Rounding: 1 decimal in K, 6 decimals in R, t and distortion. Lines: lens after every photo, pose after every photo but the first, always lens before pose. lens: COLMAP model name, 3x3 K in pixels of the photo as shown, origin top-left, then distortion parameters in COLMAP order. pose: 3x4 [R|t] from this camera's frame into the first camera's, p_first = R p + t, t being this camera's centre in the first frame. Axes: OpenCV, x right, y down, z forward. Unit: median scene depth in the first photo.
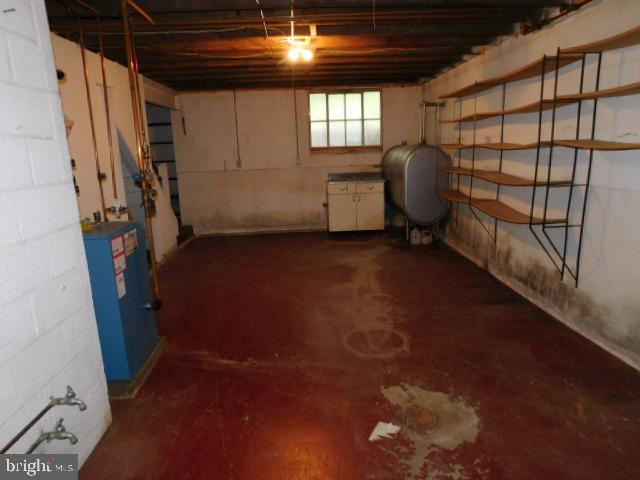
lens RADIAL K [[414.1, 0, 320.0], [0, 414.1, 240.0], [0, 0, 1]] dist [-0.023482, 0.002131]
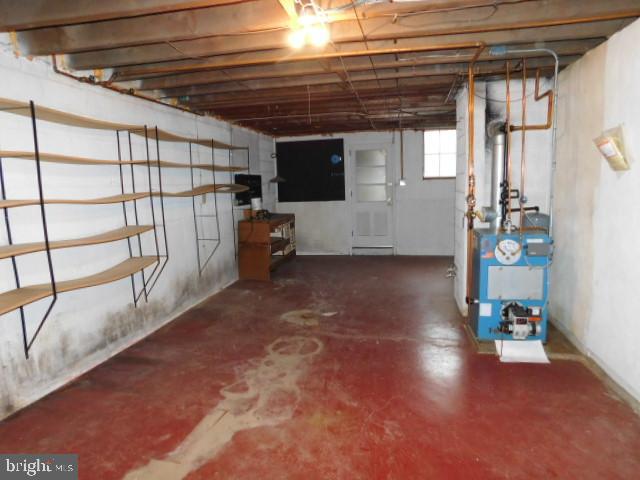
lens RADIAL K [[414.1, 0, 320.0], [0, 414.1, 240.0], [0, 0, 1]] dist [-0.023482, 0.002131]
pose [[-0.968320, 0.026117, 0.248343, -0.246712], [0.110021, 0.937406, 0.330403, -0.443269], [-0.224169, 0.347258, -0.910582, 1.988574]]
